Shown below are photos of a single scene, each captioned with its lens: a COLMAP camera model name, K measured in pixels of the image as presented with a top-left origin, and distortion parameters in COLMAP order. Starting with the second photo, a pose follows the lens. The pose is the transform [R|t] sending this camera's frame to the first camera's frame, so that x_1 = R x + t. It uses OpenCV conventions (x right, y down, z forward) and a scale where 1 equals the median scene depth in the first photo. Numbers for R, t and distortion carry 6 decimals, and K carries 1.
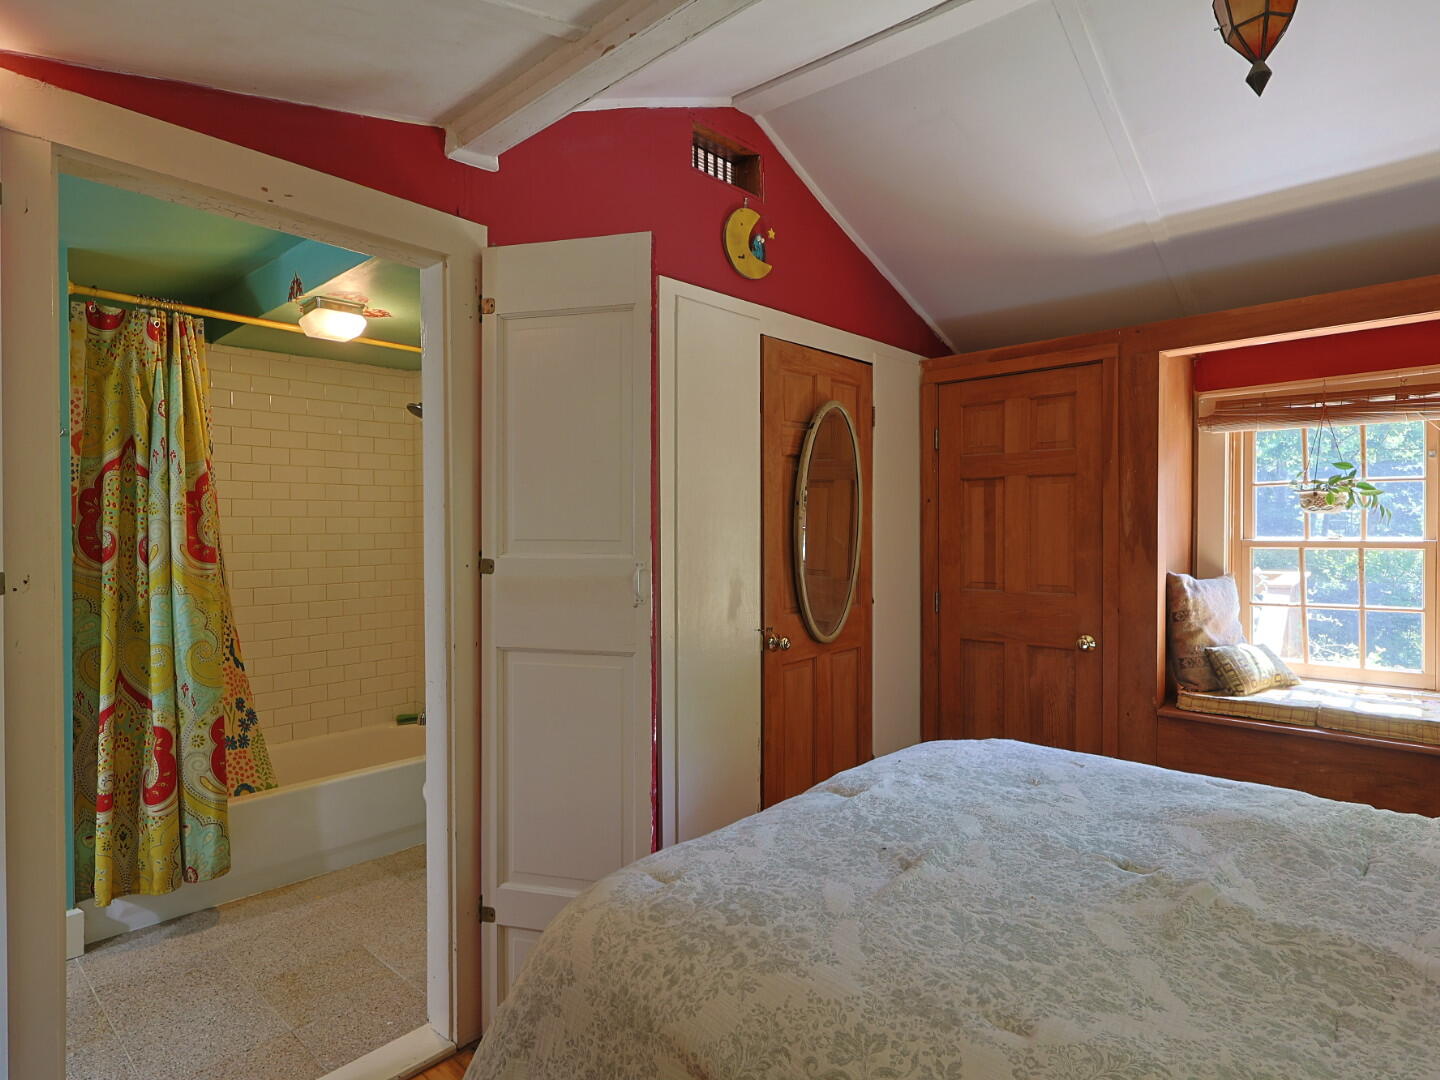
lens RADIAL K [[790.2, 0, 716.2], [0, 790.2, 535.8], [0, 0, 1]] dist [-0.004555, 0.001518]
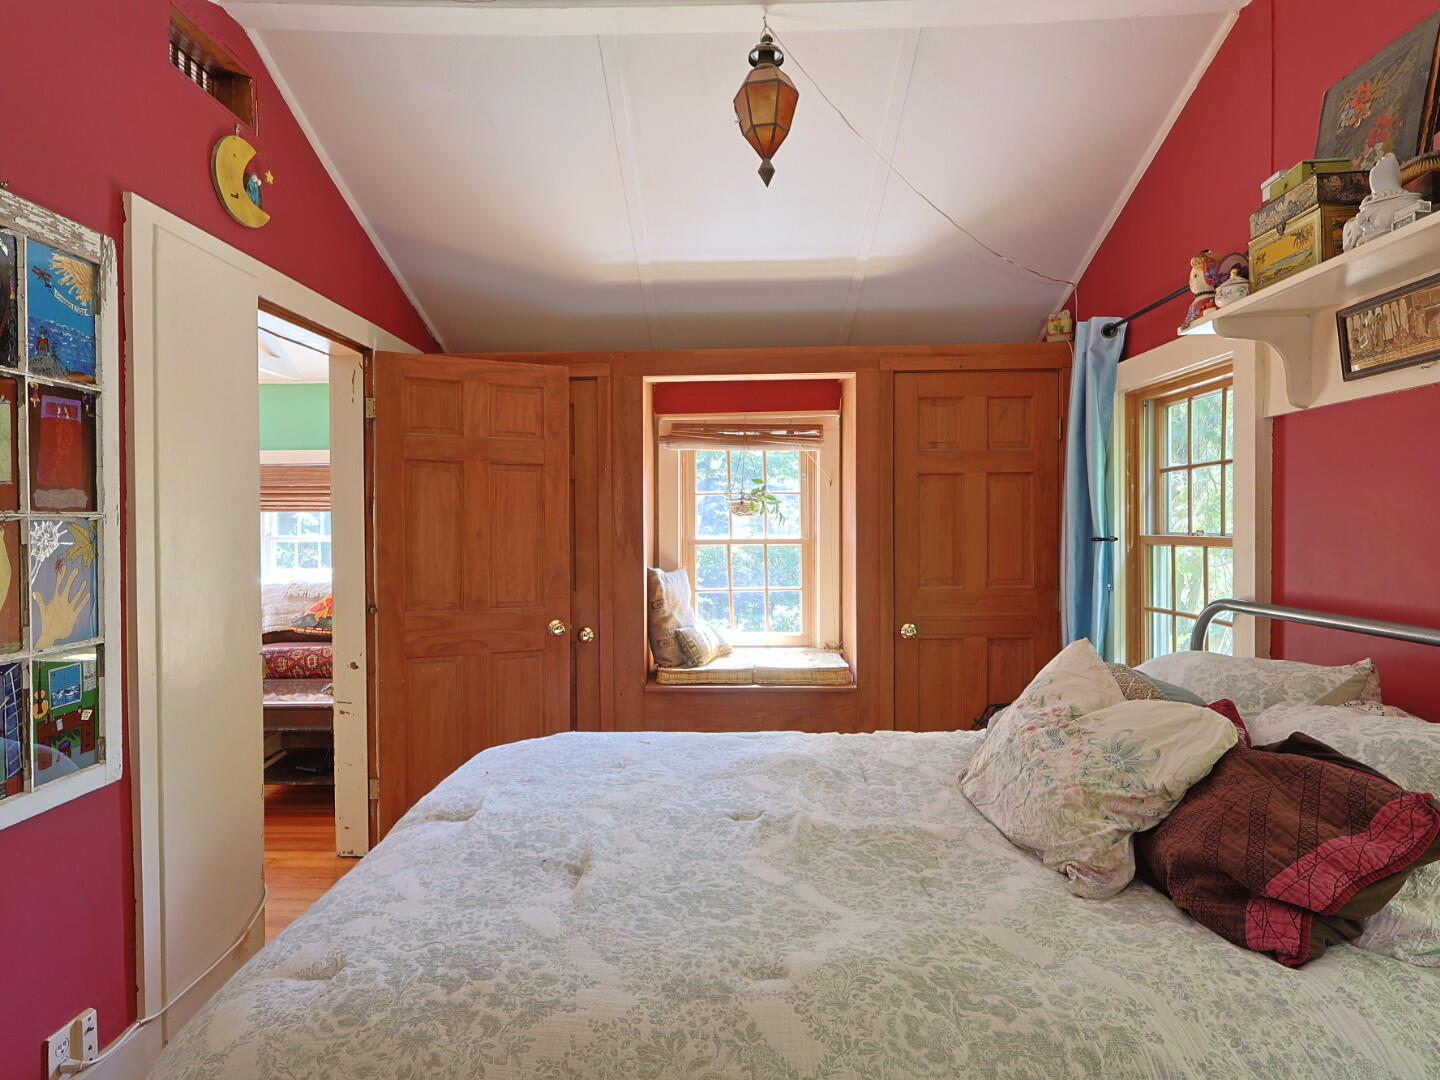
lens RADIAL K [[790.2, 0, 718.1], [0, 790.2, 536.4], [0, 0, 1]] dist [-0.004555, 0.001518]
pose [[0.749512, -0.008442, 0.661936, -0.169862], [0.010033, 0.999949, 0.001392, -0.000019], [-0.661914, 0.005598, 0.749559, 0.084986]]
